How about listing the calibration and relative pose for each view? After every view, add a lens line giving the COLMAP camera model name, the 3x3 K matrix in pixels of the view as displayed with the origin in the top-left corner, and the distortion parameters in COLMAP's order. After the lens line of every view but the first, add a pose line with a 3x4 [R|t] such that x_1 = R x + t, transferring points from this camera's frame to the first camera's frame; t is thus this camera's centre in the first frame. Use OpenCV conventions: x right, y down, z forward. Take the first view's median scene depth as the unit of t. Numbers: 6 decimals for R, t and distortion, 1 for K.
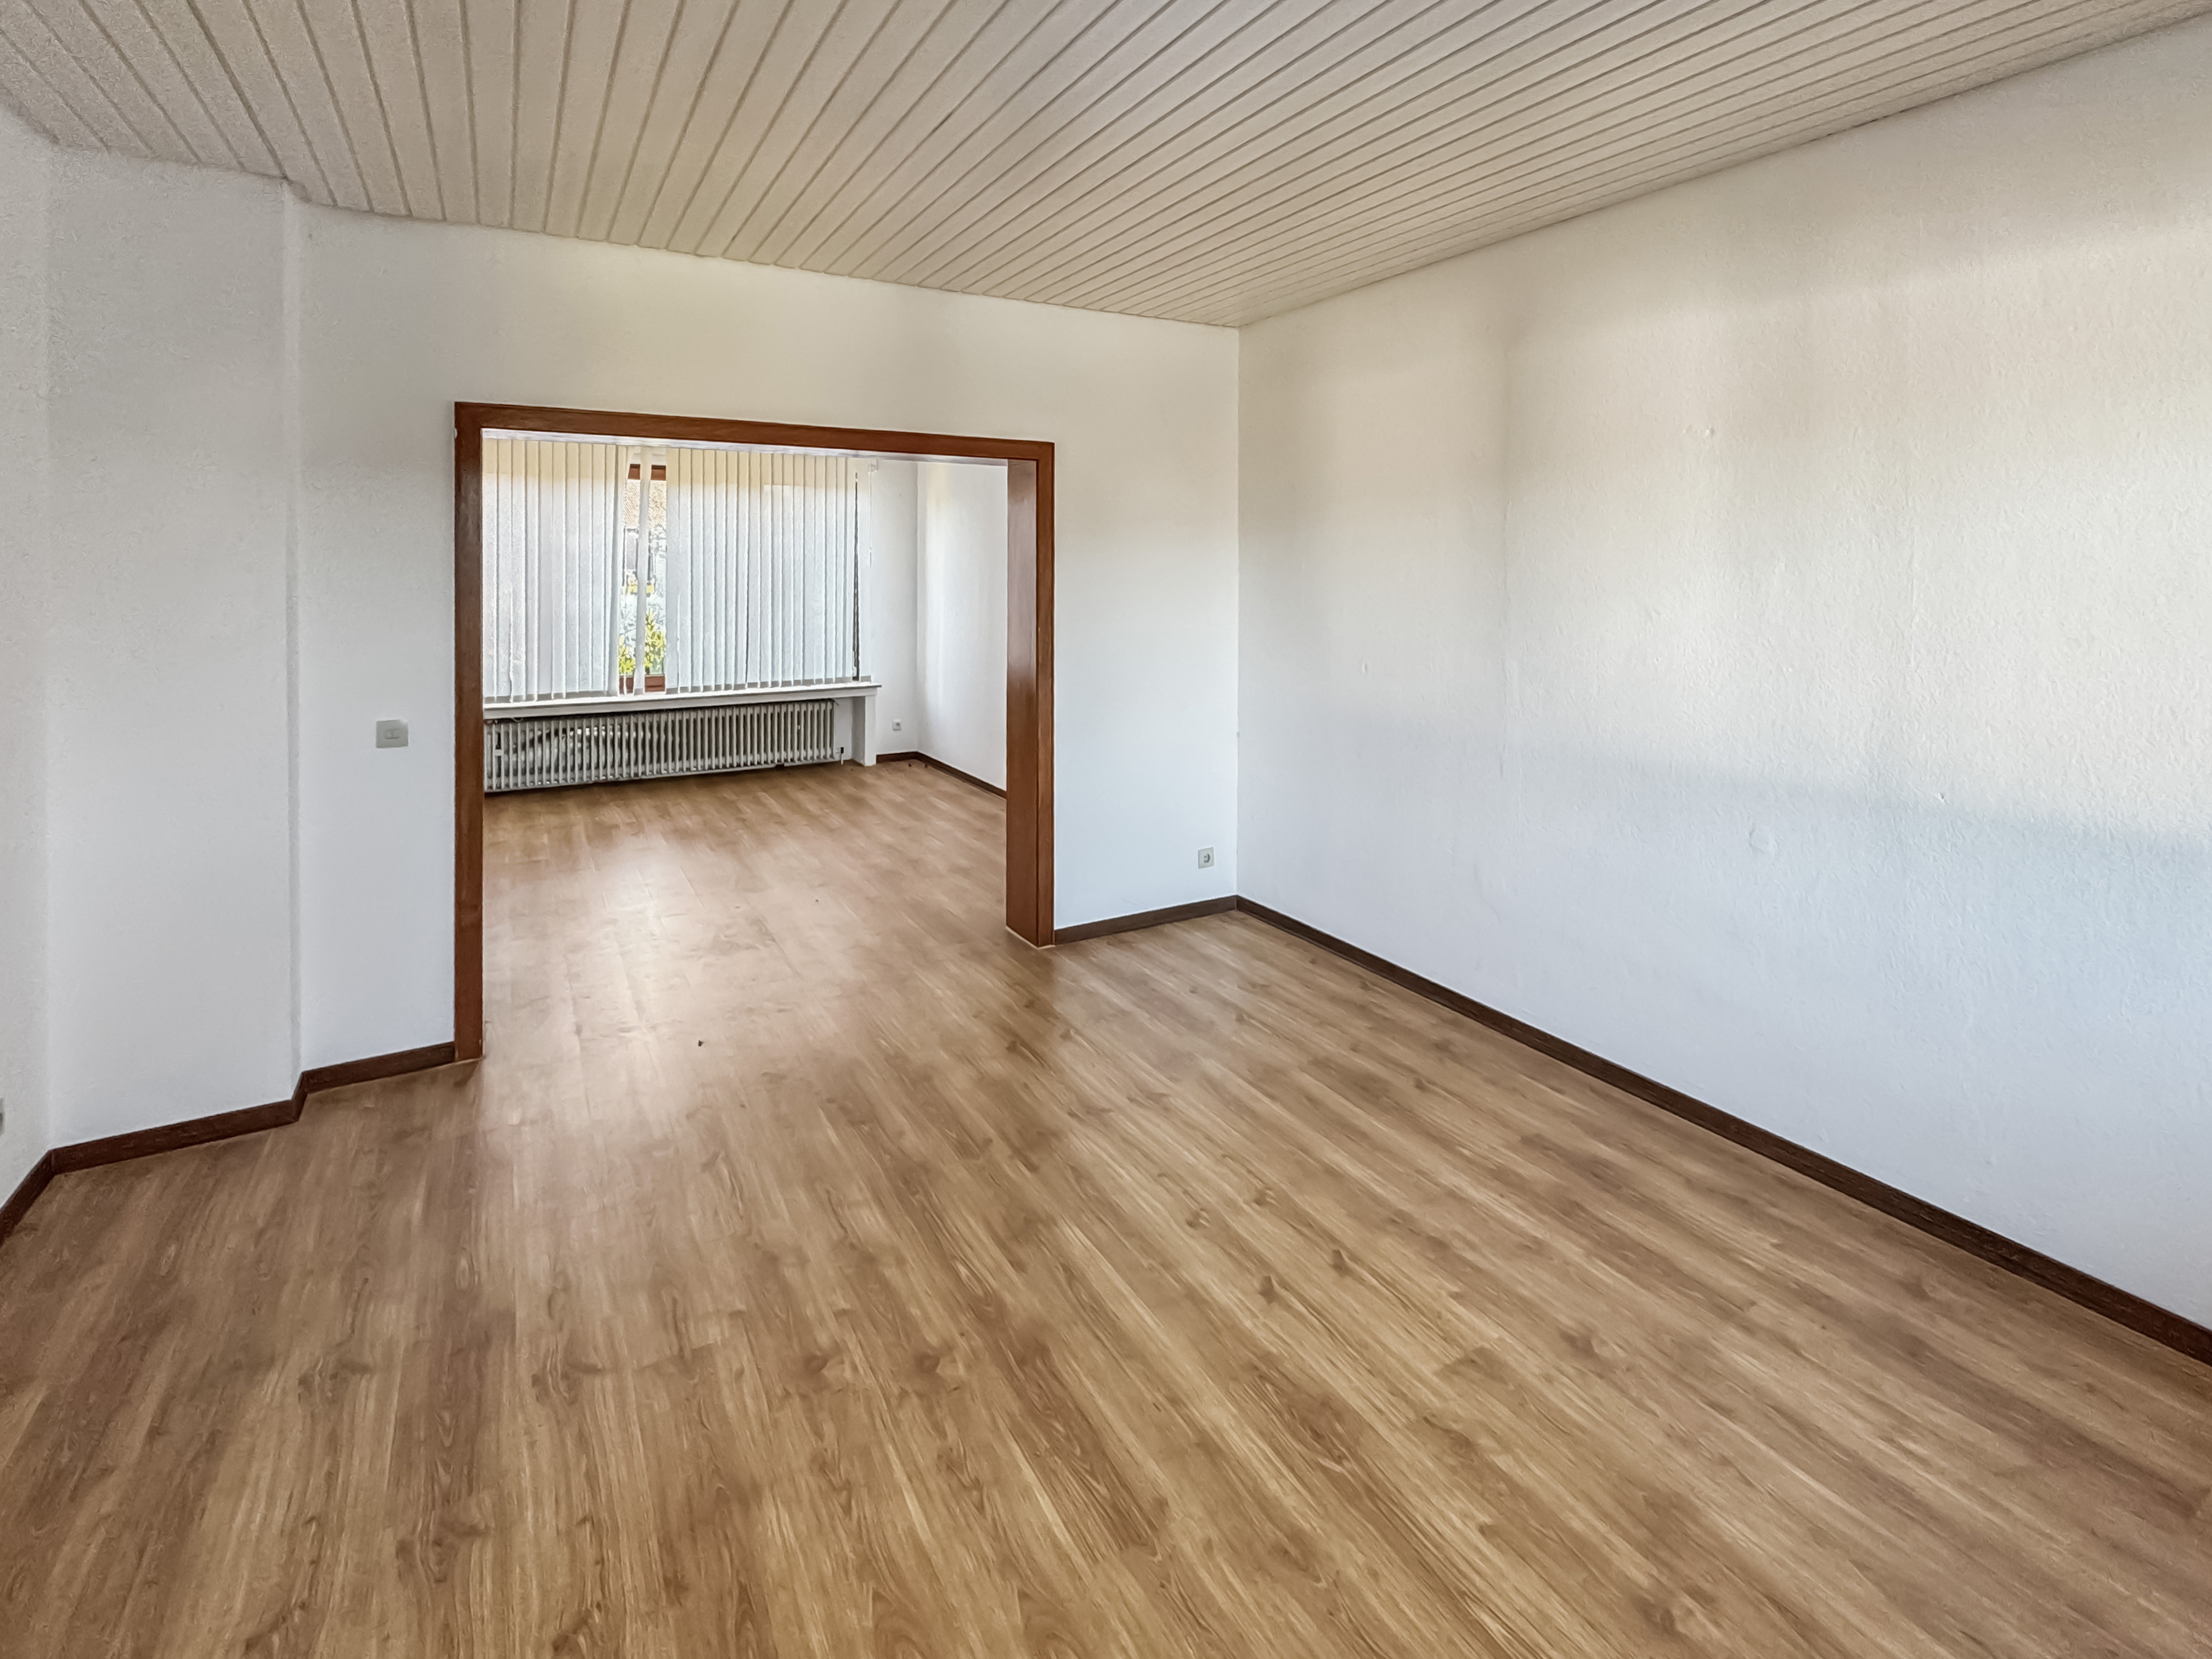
lens RADIAL K [[942.0, 0, 1106.0], [0, 942.0, 829.5], [0, 0, 1]] dist [0.000433, -0.000059]
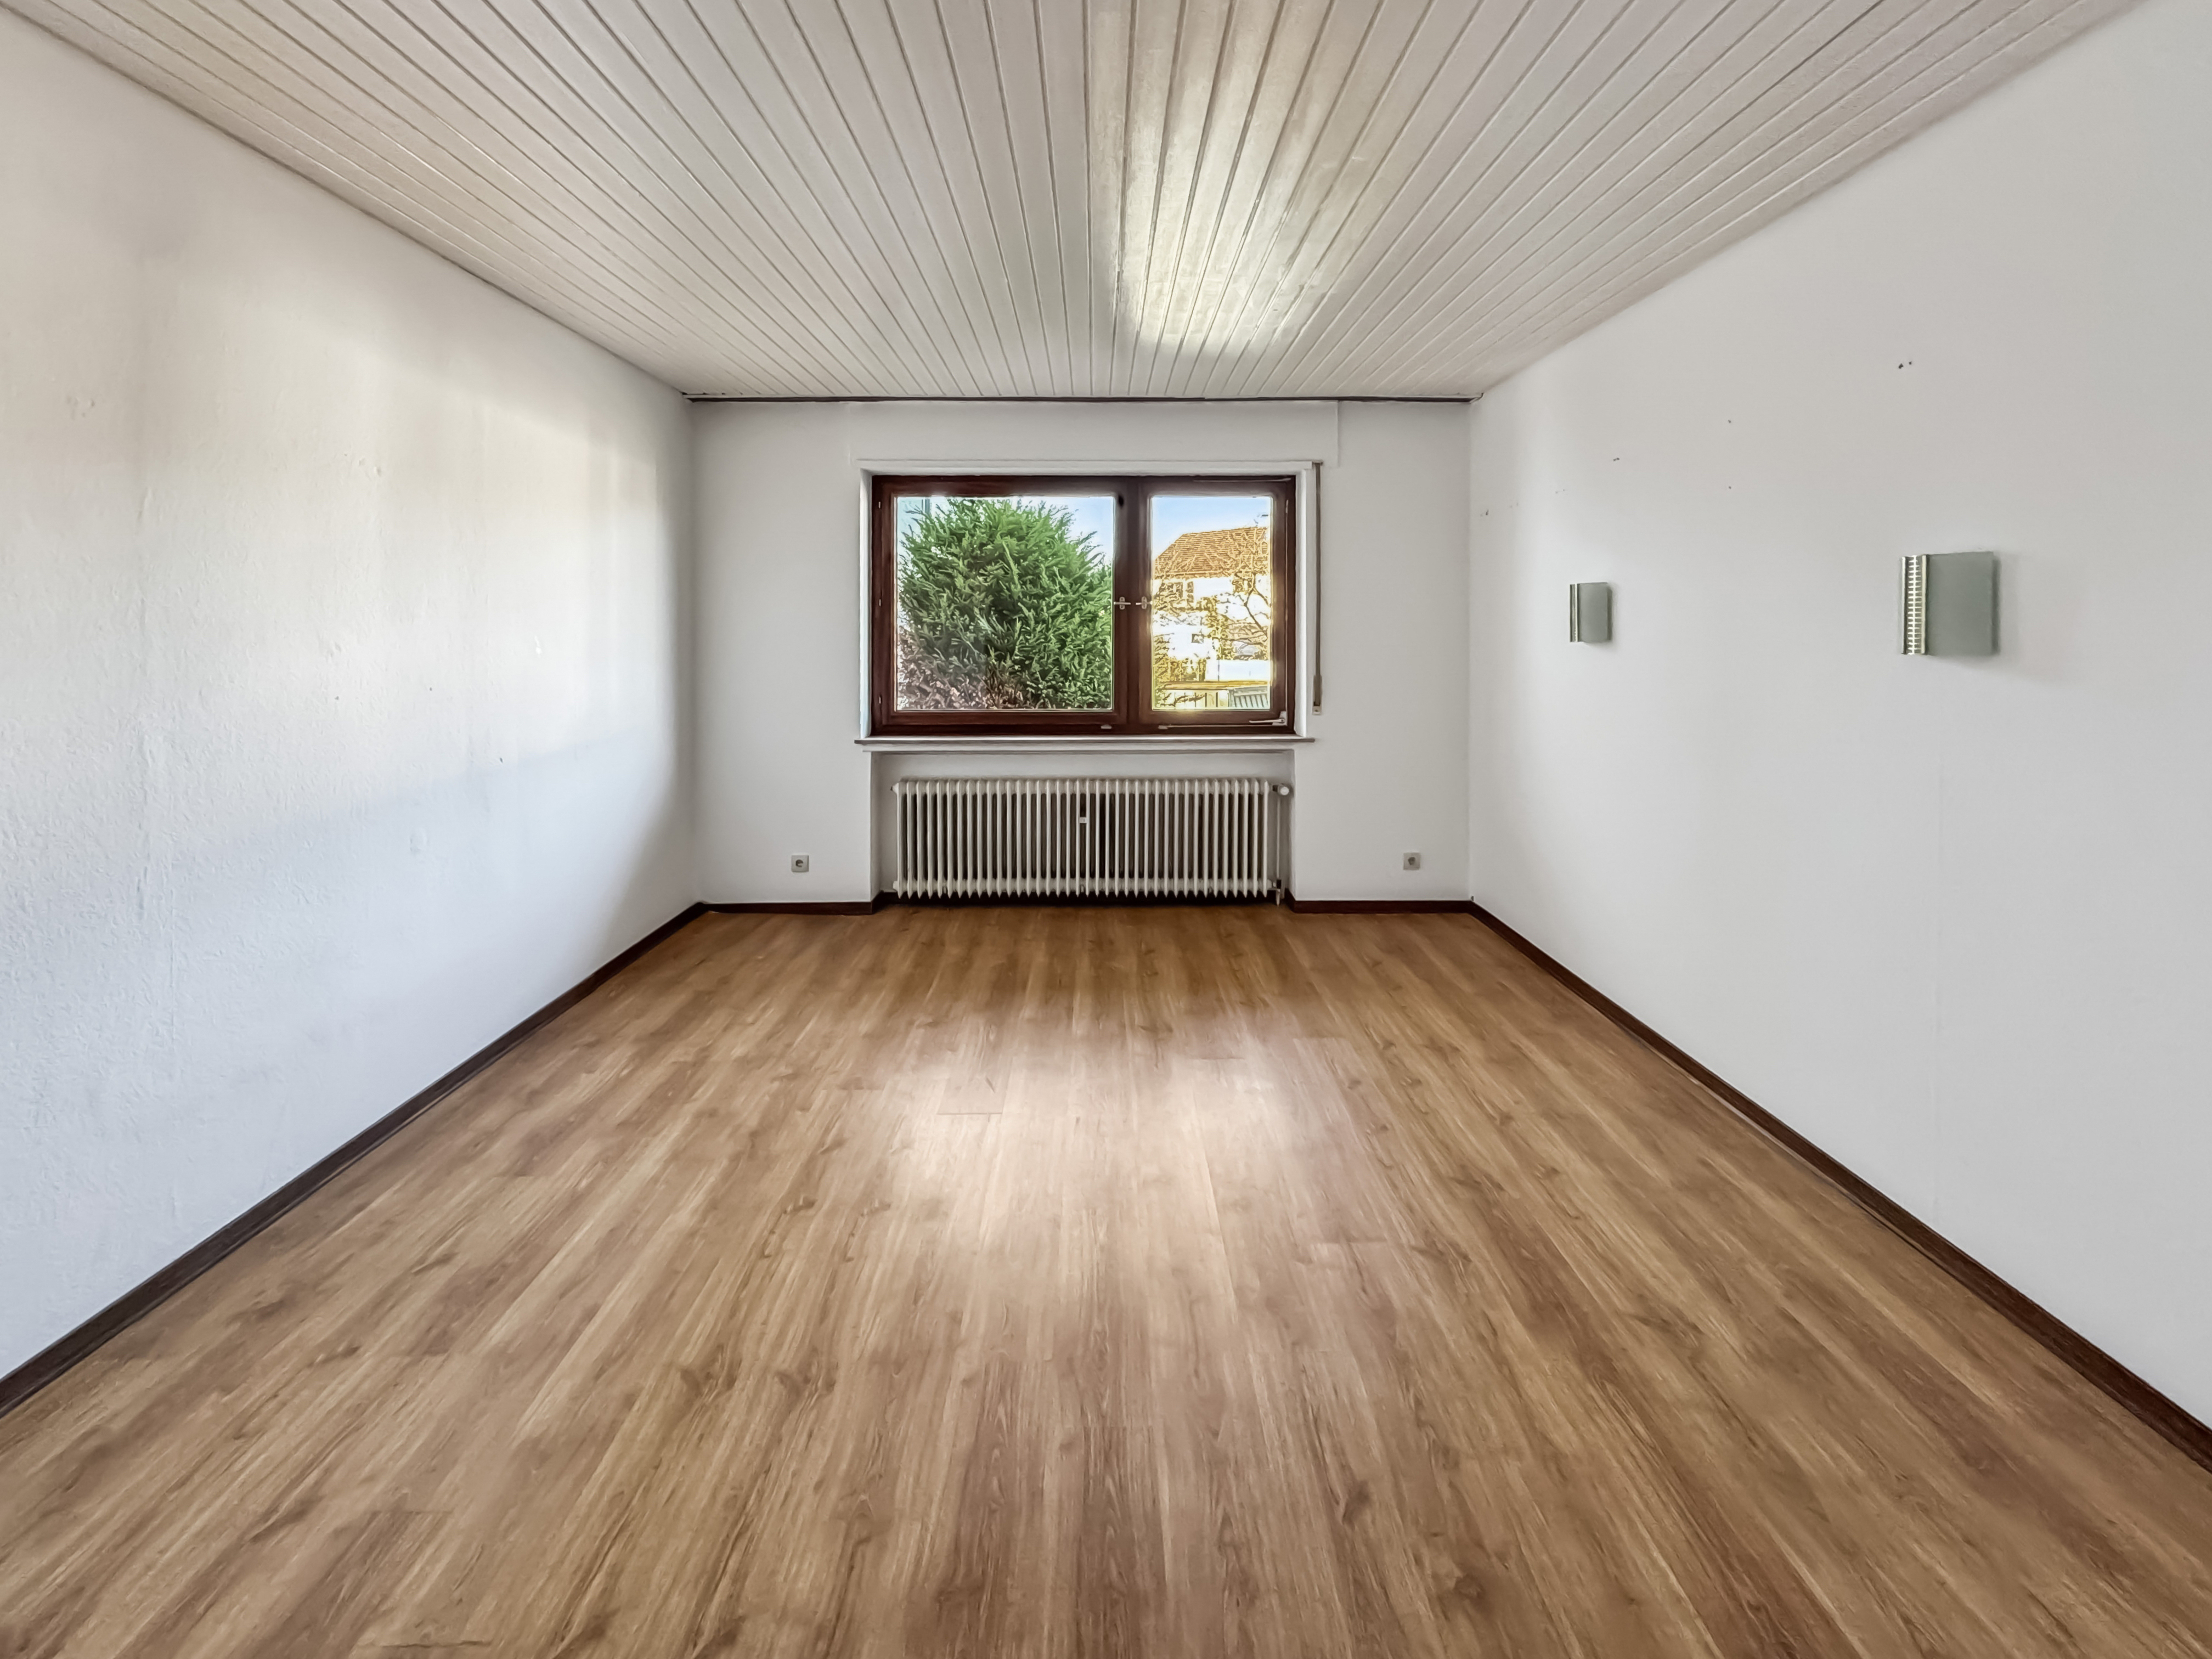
lens RADIAL K [[942.0, 0, 1106.0], [0, 942.0, 829.5], [0, 0, 1]] dist [0.000433, -0.000059]
pose [[-0.859412, -0.107177, 0.499923, -0.586937], [0.137717, 0.893119, 0.428220, -0.362012], [-0.492386, 0.436865, -0.752798, 1.469812]]
